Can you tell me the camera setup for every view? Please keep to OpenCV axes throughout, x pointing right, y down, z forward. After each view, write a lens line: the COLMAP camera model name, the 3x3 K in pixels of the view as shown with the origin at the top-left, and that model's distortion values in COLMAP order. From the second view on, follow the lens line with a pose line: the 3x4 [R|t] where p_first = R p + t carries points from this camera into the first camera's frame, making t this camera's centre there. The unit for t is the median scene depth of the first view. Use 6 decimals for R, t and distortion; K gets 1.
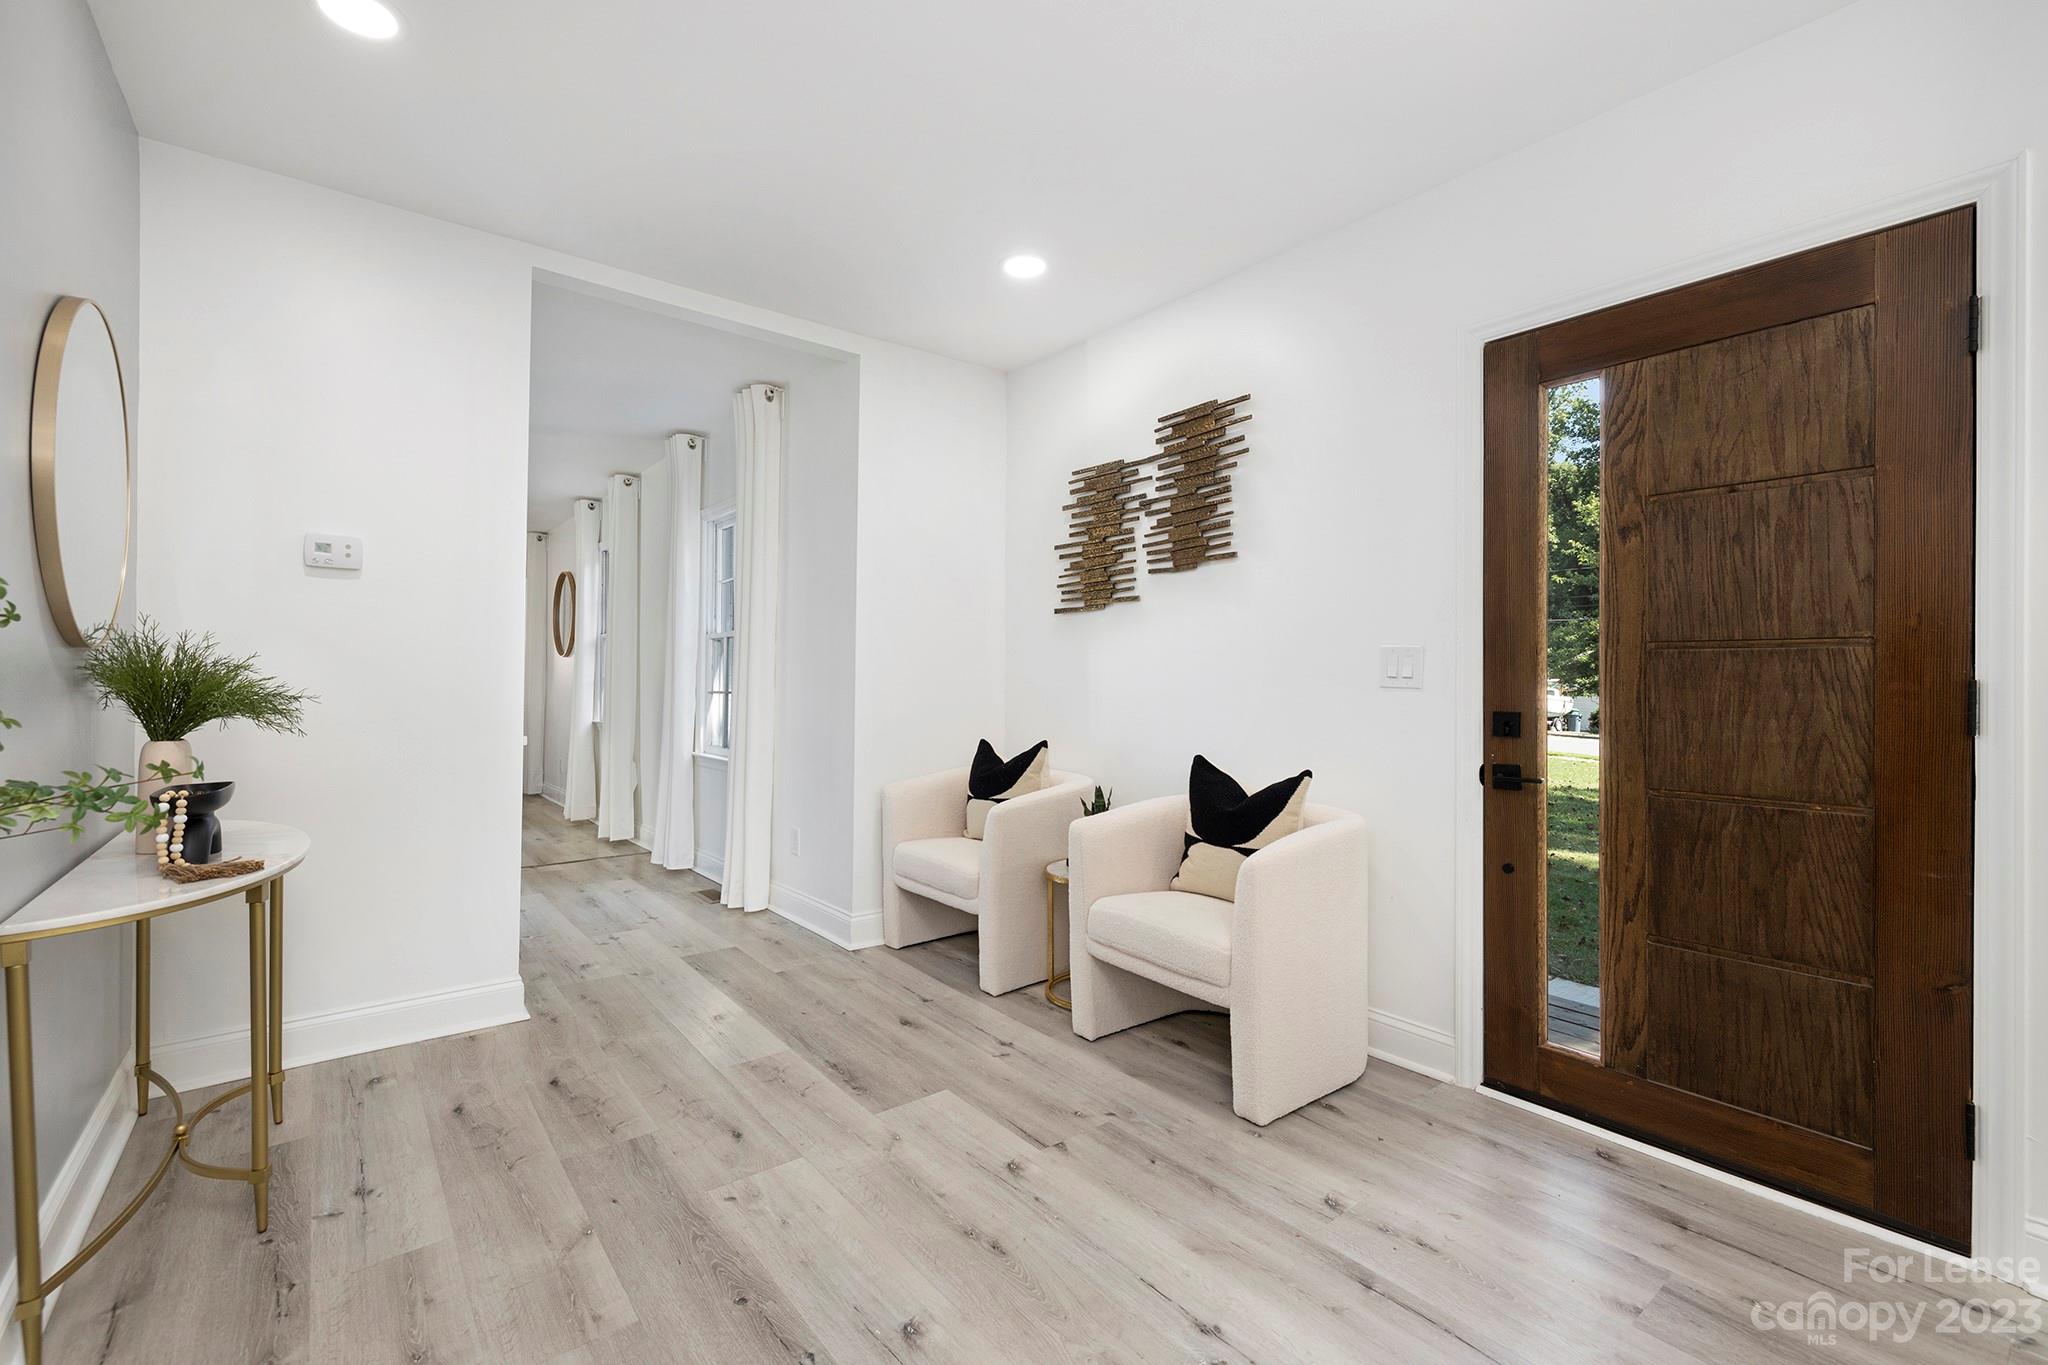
lens RADIAL K [[887.8, 0, 1011.3], [0, 887.8, 683.4], [0, 0, 1]] dist [0.005875, -0.000600]
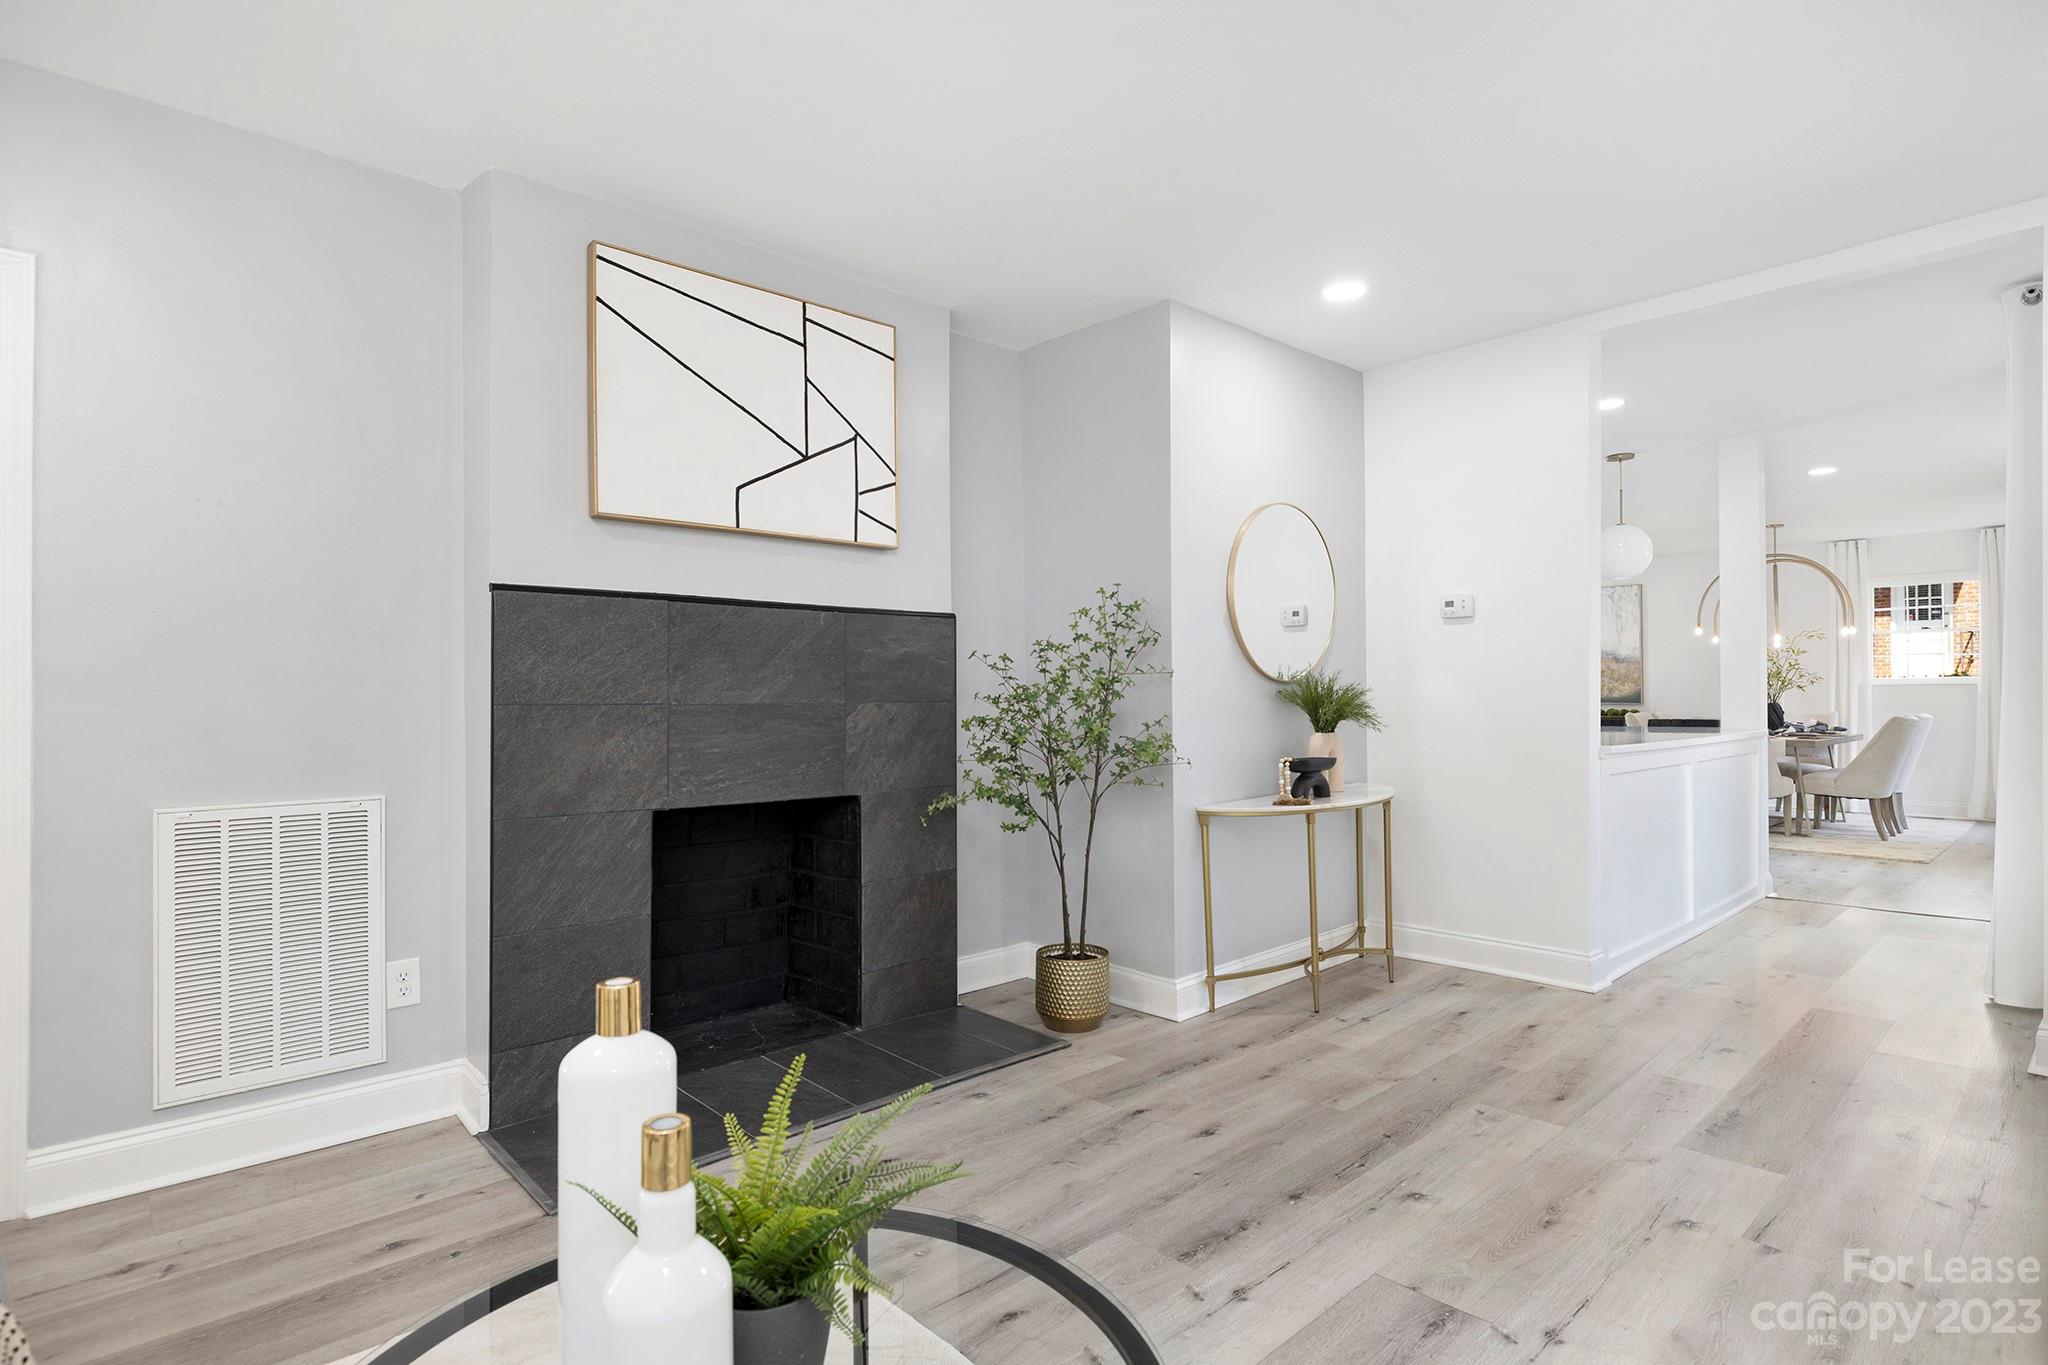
lens RADIAL K [[1028.3, 0, 1023.0], [0, 1028.3, 694.0], [0, 0, 1]] dist [-0.004411, 0.002199]
pose [[0.079672, -0.009184, -0.996779, 0.926723], [0.003473, 0.999954, -0.008936, 0.003626], [0.996815, -0.002750, 0.079700, 0.214582]]
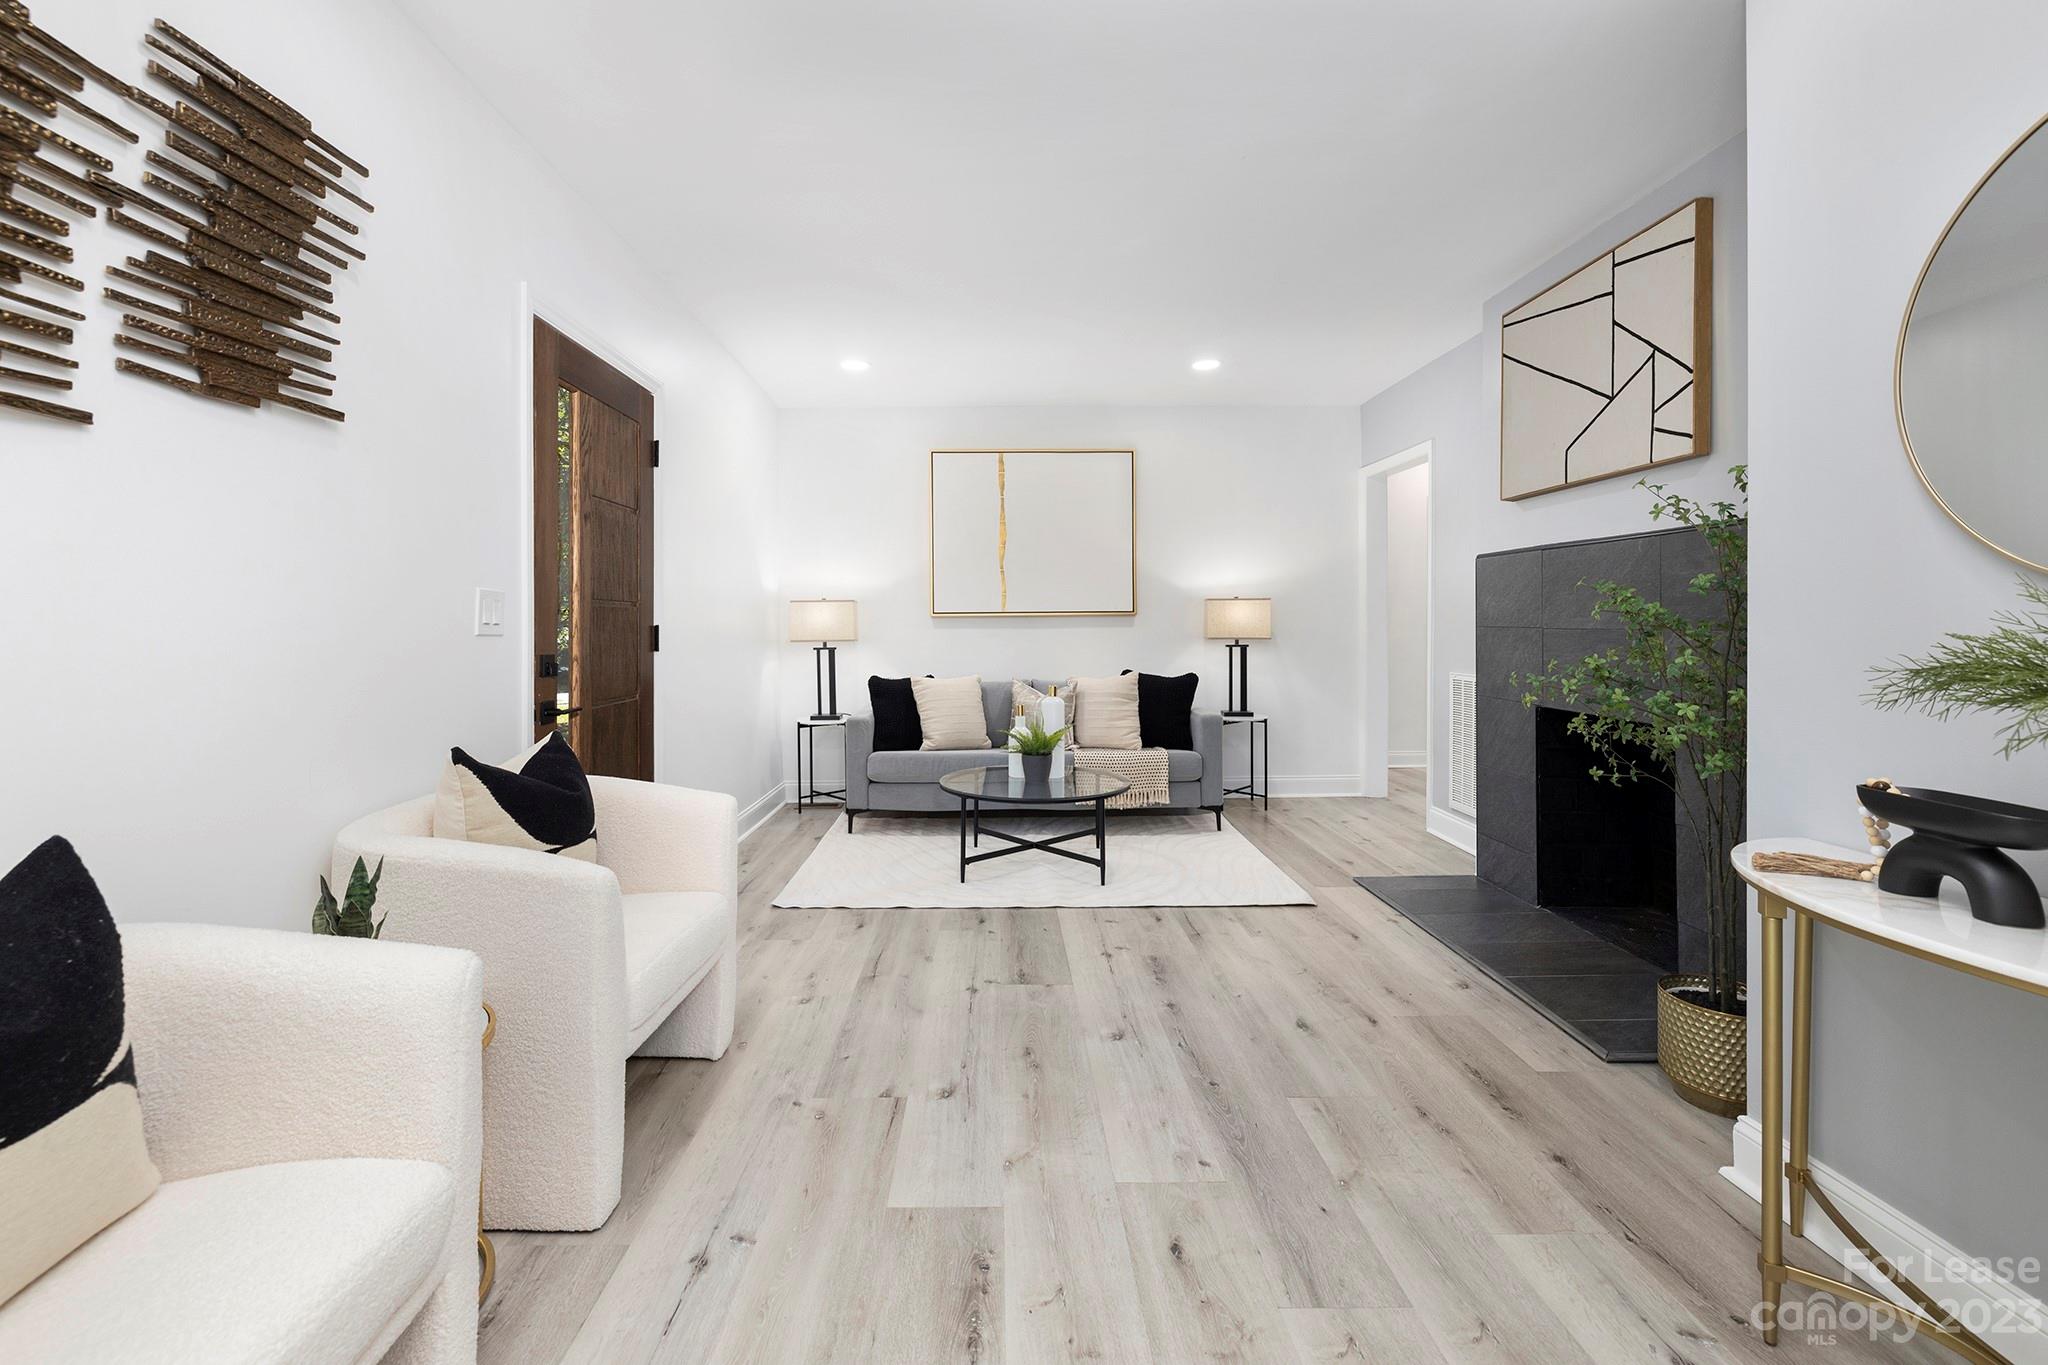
lens RADIAL K [[887.8, 0, 1014.5], [0, 887.8, 629.9], [0, 0, 1]] dist [0.005875, -0.000600]
pose [[-0.801010, -0.008280, 0.598594, -0.628262], [0.000048, 0.999903, 0.013895, -0.015222], [-0.598651, 0.011159, -0.800932, 1.639491]]
